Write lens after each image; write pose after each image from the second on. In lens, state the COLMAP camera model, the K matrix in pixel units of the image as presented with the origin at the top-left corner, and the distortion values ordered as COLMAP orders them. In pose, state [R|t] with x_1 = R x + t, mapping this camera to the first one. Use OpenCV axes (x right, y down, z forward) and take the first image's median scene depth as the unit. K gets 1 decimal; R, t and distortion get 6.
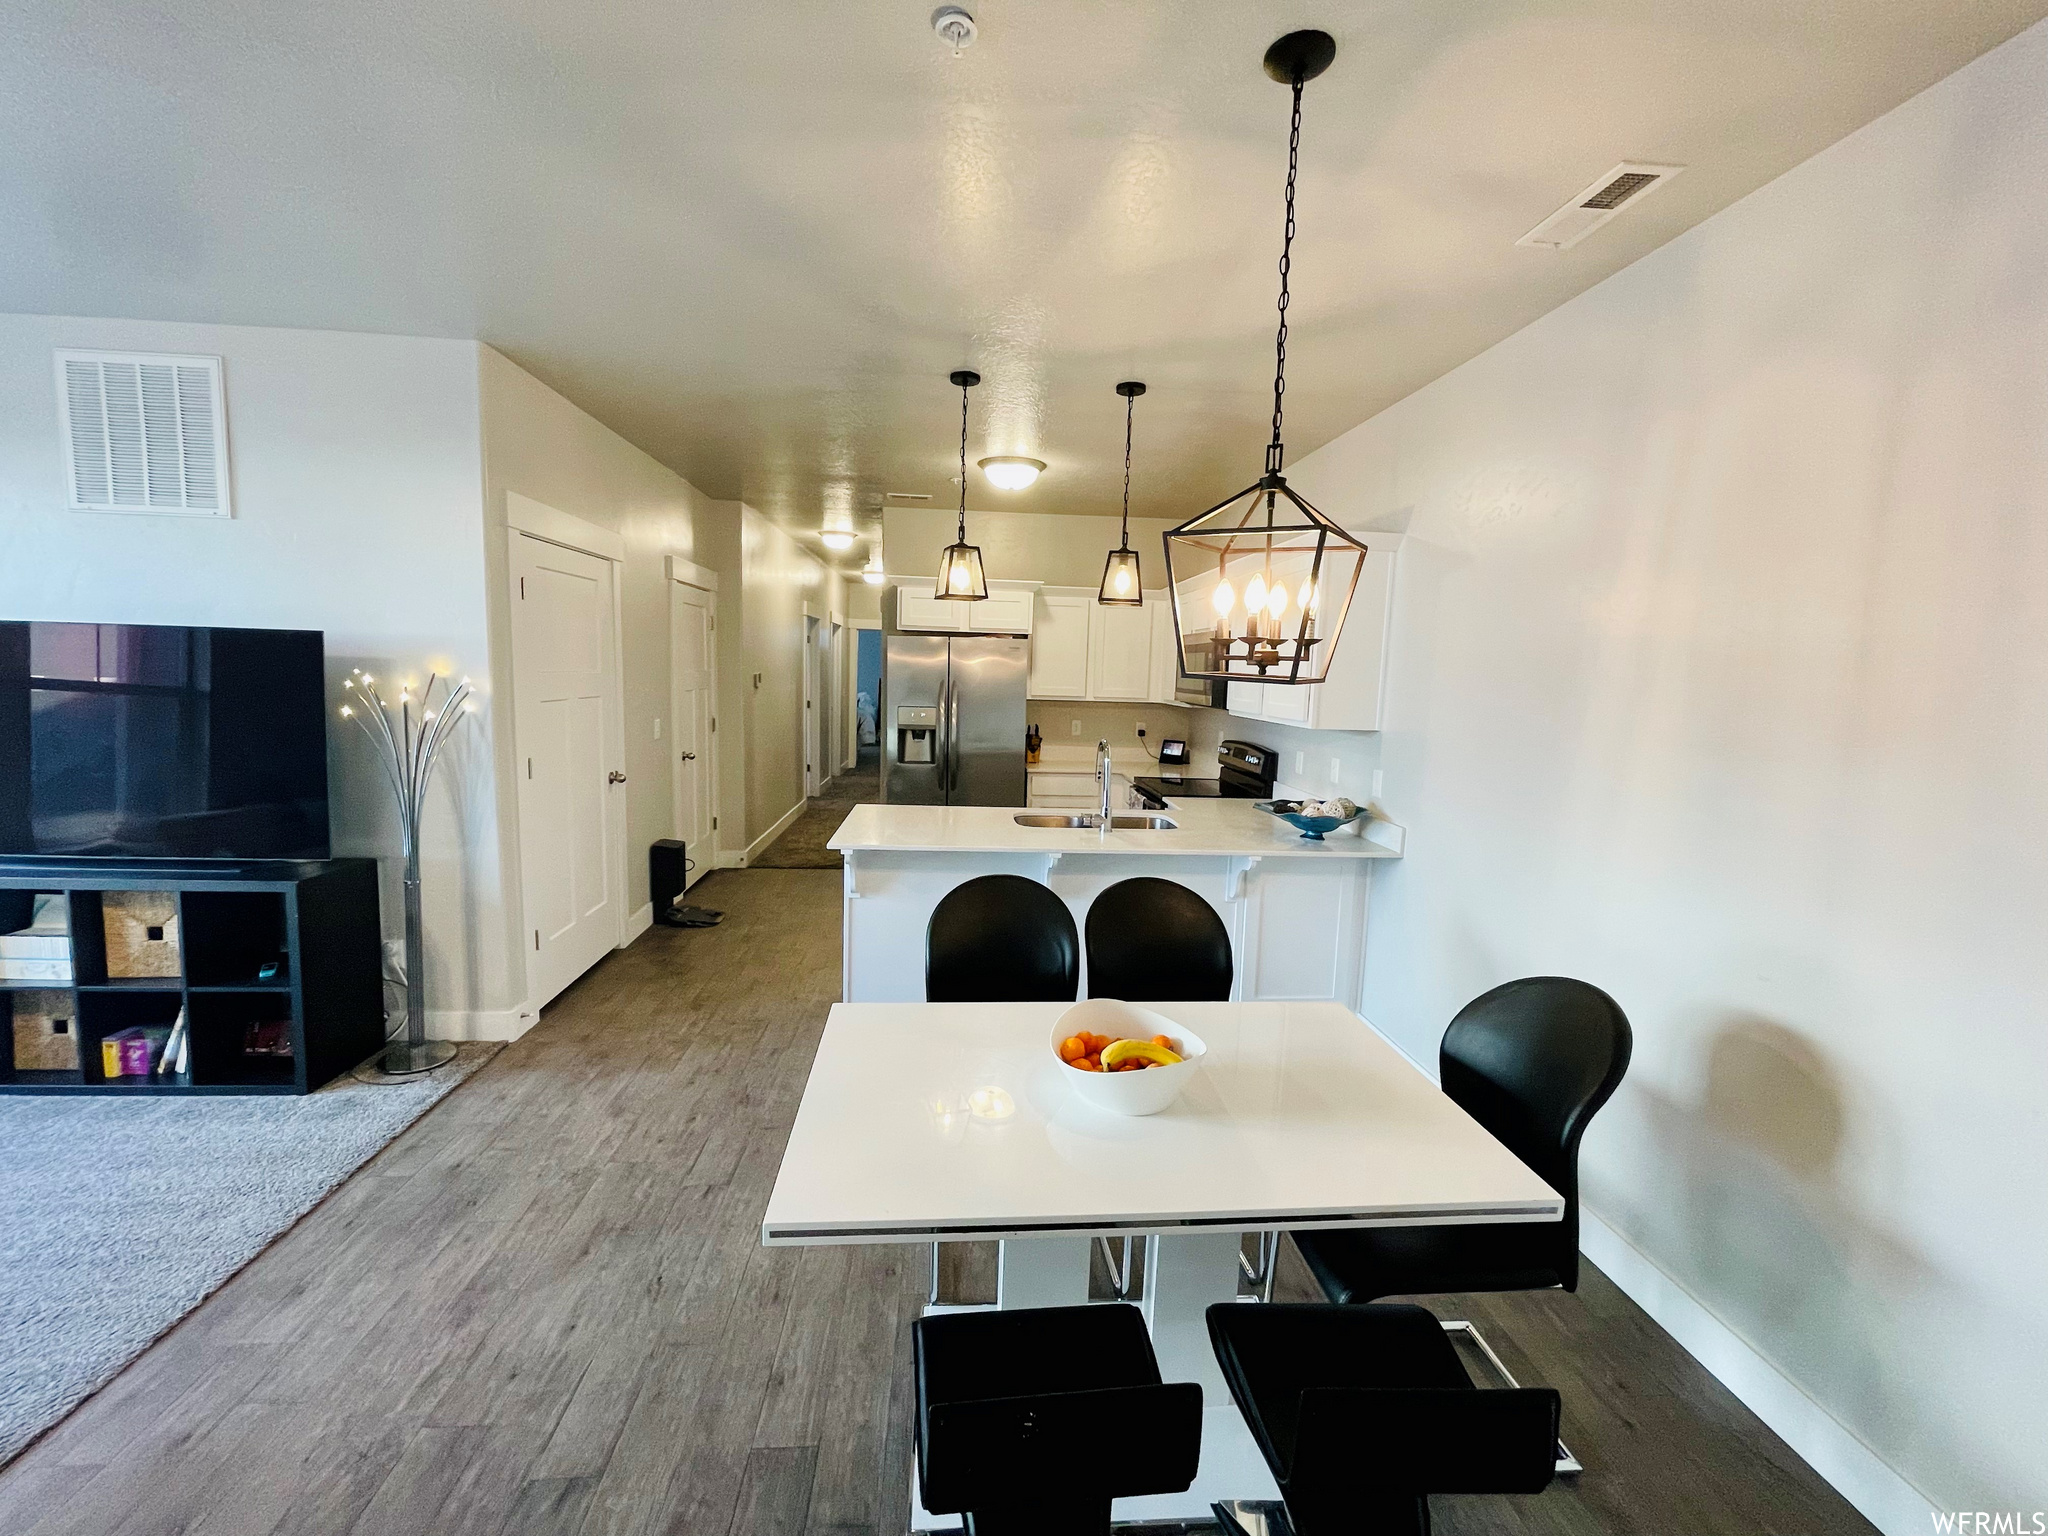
lens RADIAL K [[813.5, 0, 1013.5], [0, 813.5, 771.1], [0, 0, 1]] dist [-0.003605, -0.000251]
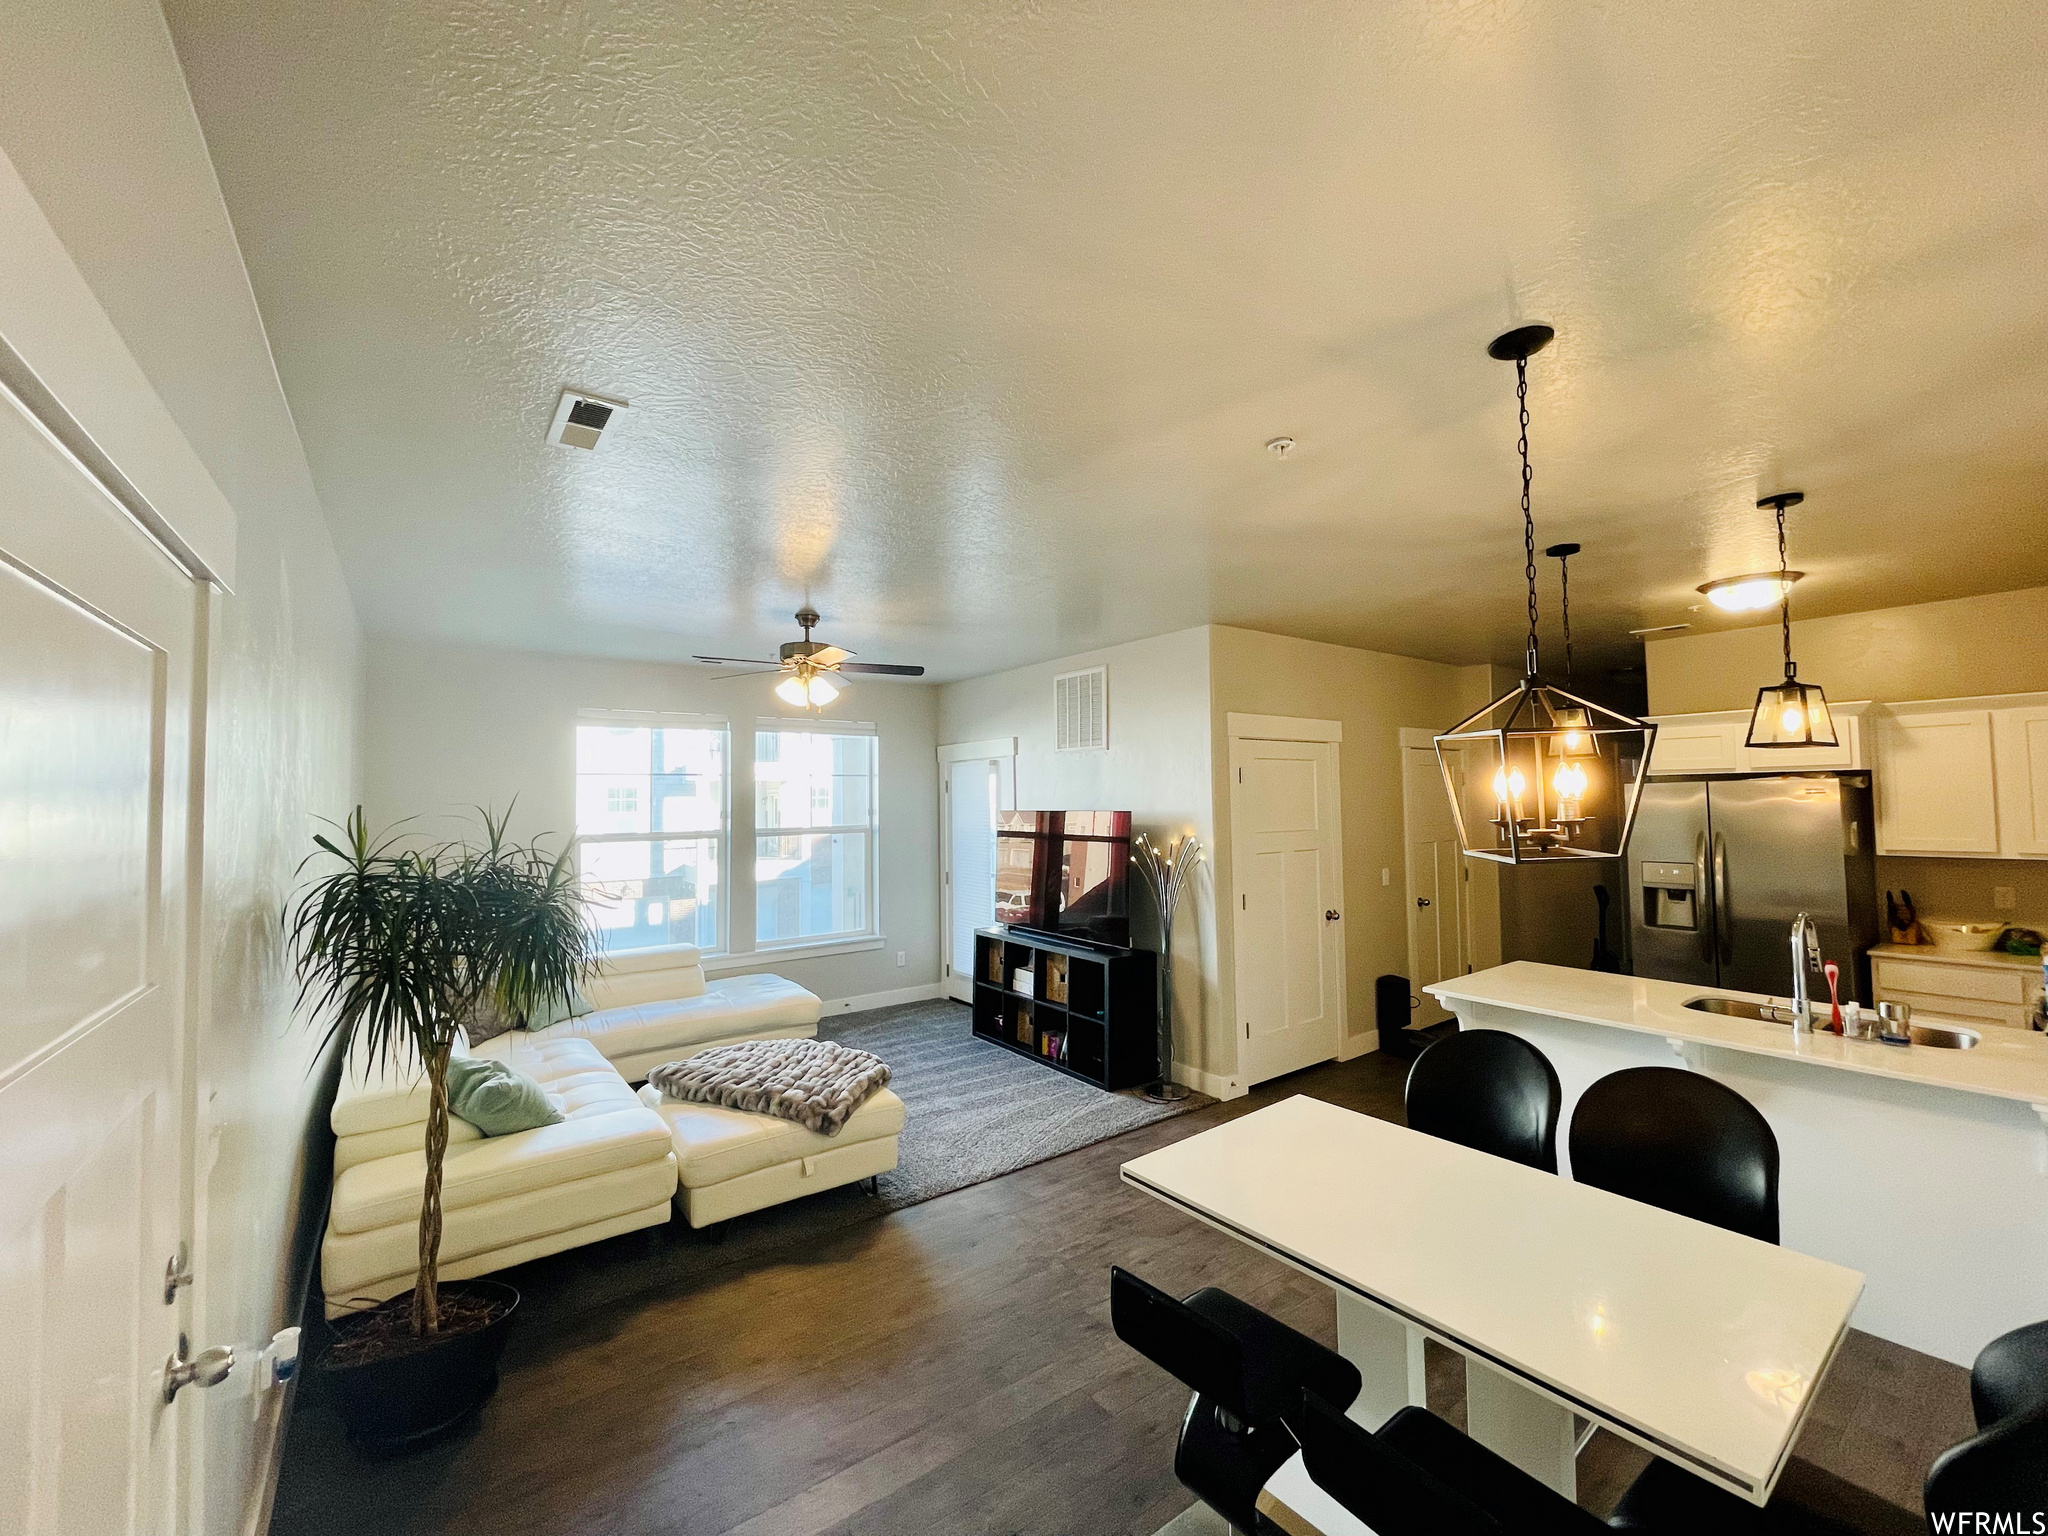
lens RADIAL K [[813.5, 0, 1013.5], [0, 813.5, 771.1], [0, 0, 1]] dist [-0.003605, -0.000251]
pose [[0.520371, -0.069875, -0.851077, 0.456940], [-0.075976, 0.988906, -0.127646, -0.020057], [0.850554, 0.131085, 0.509289, -0.088856]]
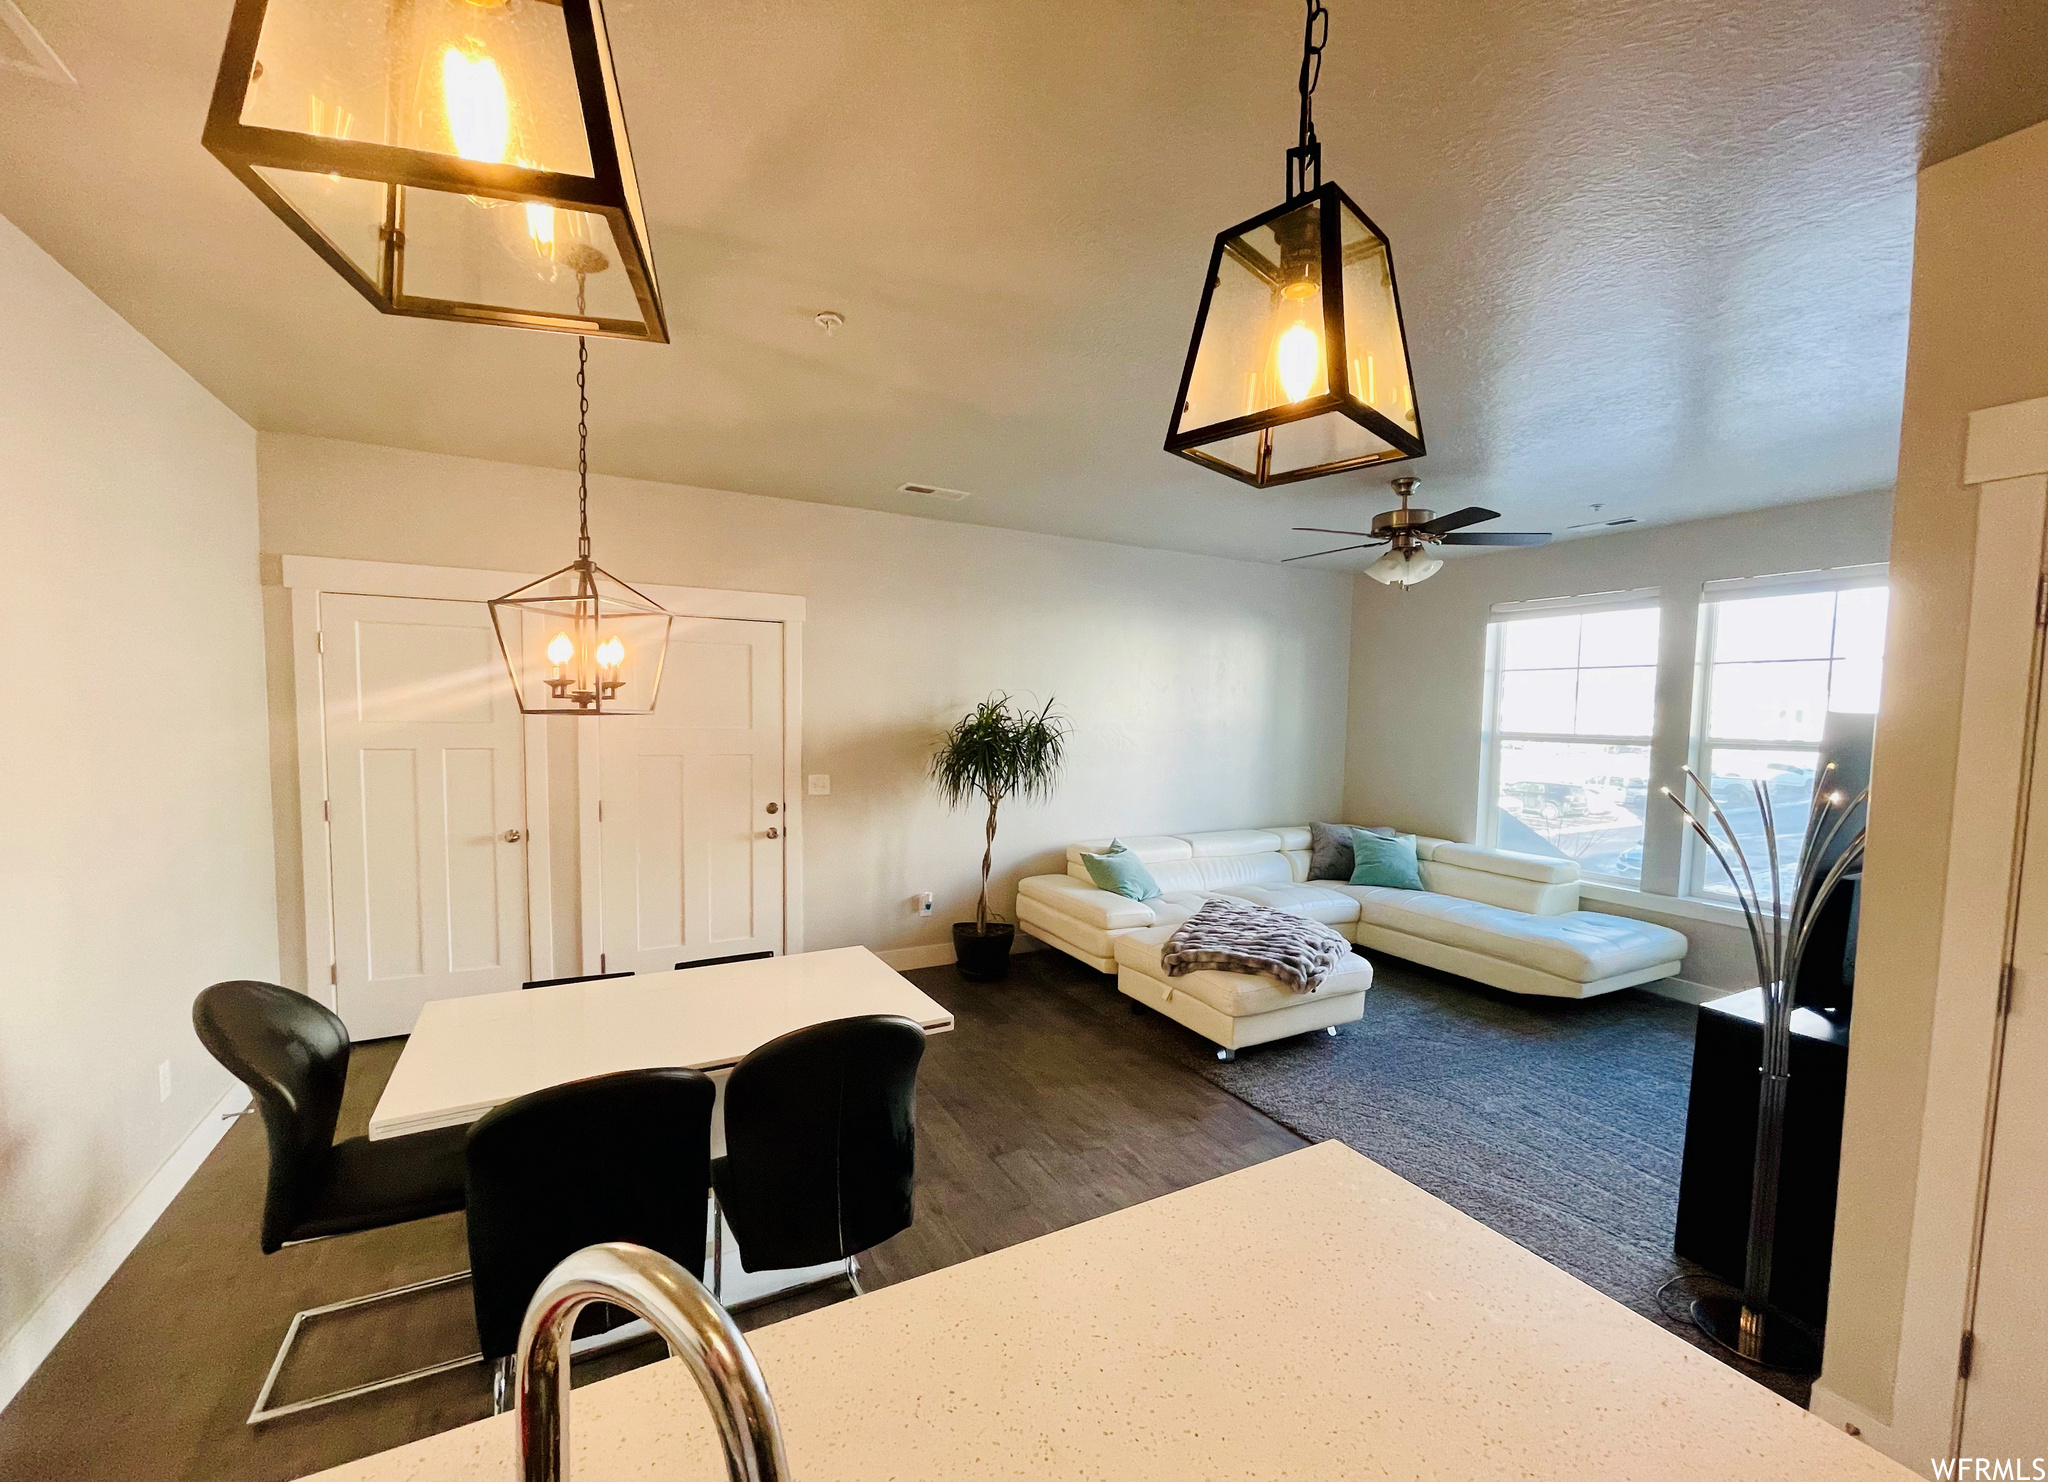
lens RADIAL K [[841.3, 0, 1026.6], [0, 841.3, 743.8], [0, 0, 1]] dist [-0.000067, -0.000004]
pose [[-0.910533, -0.030354, -0.412321, 0.126444], [-0.096896, 0.985192, 0.141451, -0.176296], [0.401922, 0.168748, -0.899990, 1.346543]]
